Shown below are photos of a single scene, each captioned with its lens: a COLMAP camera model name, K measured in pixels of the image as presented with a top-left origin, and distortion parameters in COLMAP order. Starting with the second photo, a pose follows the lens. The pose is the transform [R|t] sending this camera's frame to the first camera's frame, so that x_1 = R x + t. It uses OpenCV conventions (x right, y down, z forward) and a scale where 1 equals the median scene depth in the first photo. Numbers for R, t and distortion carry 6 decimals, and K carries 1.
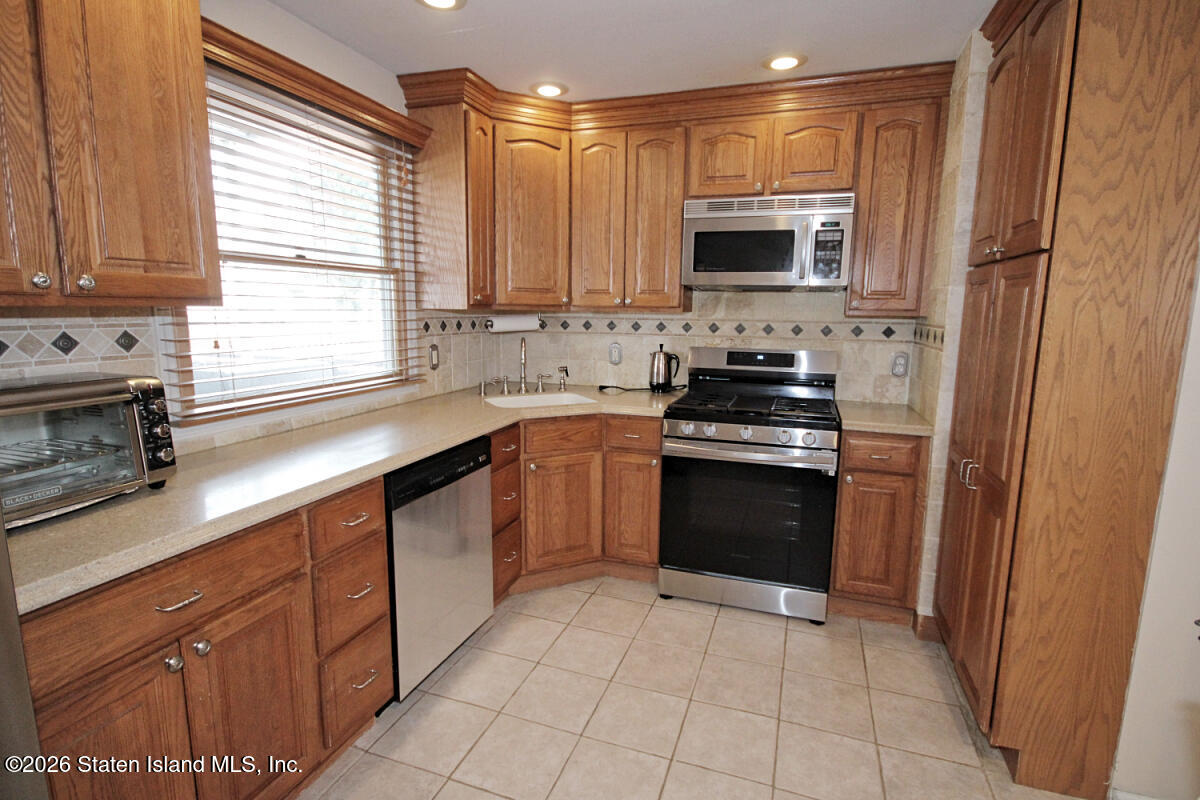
lens RADIAL K [[582.9, 0, 600.0], [0, 582.9, 400.0], [0, 0, 1]] dist [-0.000269, -0.000848]
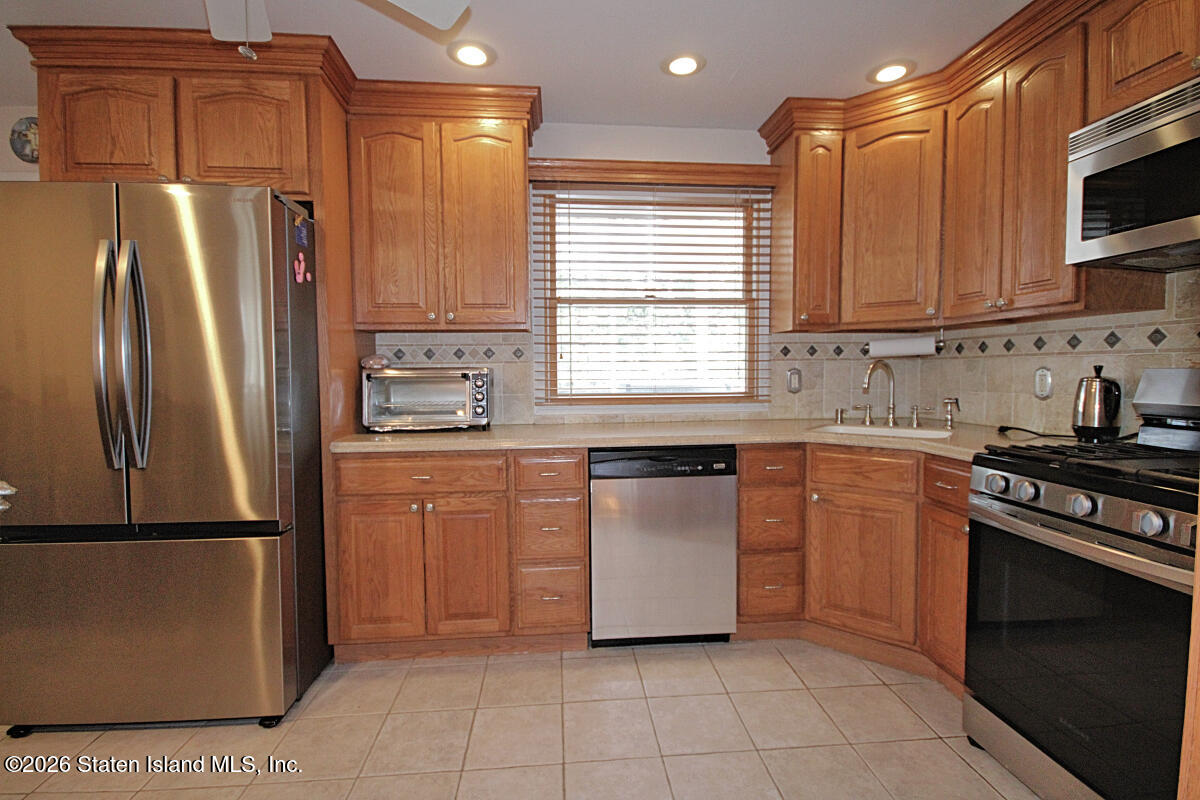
lens RADIAL K [[553.2, 0, 600.0], [0, 553.2, 400.0], [0, 0, 1]] dist [0.005205, -0.007178]
pose [[0.416859, 0.035305, -0.908285, 0.510734], [-0.129438, 0.991368, -0.020871, 0.026847], [0.899708, 0.126267, 0.417831, 0.331314]]
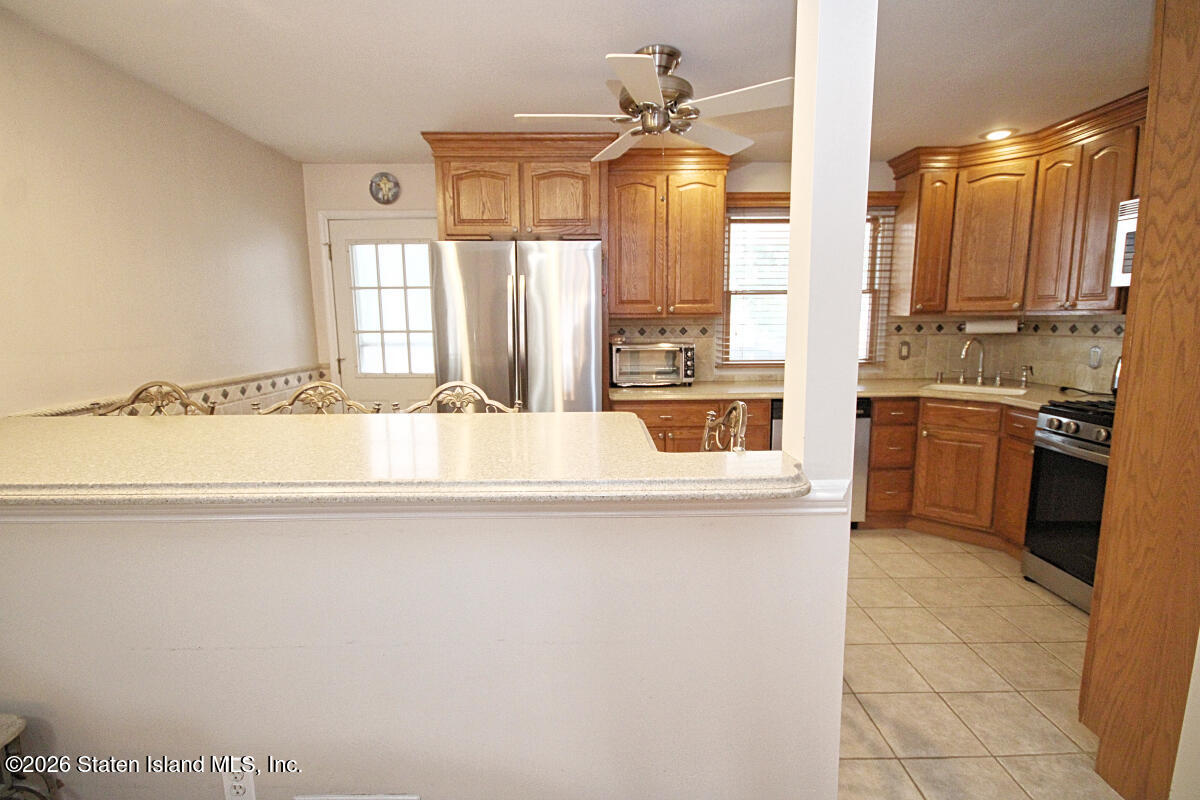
lens RADIAL K [[553.2, 0, 600.0], [0, 553.2, 400.0], [0, 0, 1]] dist [0.005205, -0.007178]
pose [[0.338120, 0.124104, -0.932884, 0.797481], [-0.133026, 0.987617, 0.083170, 0.032543], [0.931654, 0.095977, 0.350442, -0.135015]]
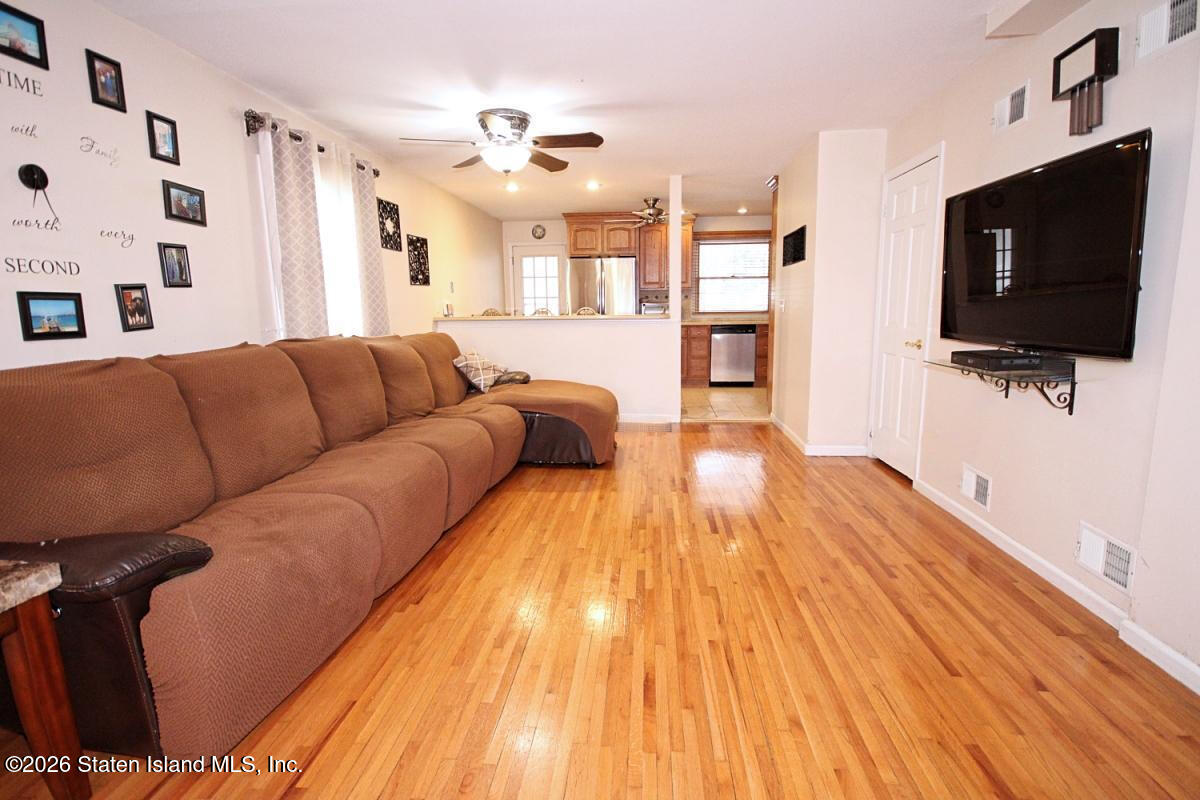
lens RADIAL K [[609.6, 0, 600.0], [0, 609.6, 400.0], [0, 0, 1]] dist [-0.002660, -0.000225]
pose [[0.246742, 0.130653, -0.960233, 2.701340], [-0.134416, 0.985906, 0.099607, 0.230561], [0.959714, 0.104493, 0.260827, -0.663882]]
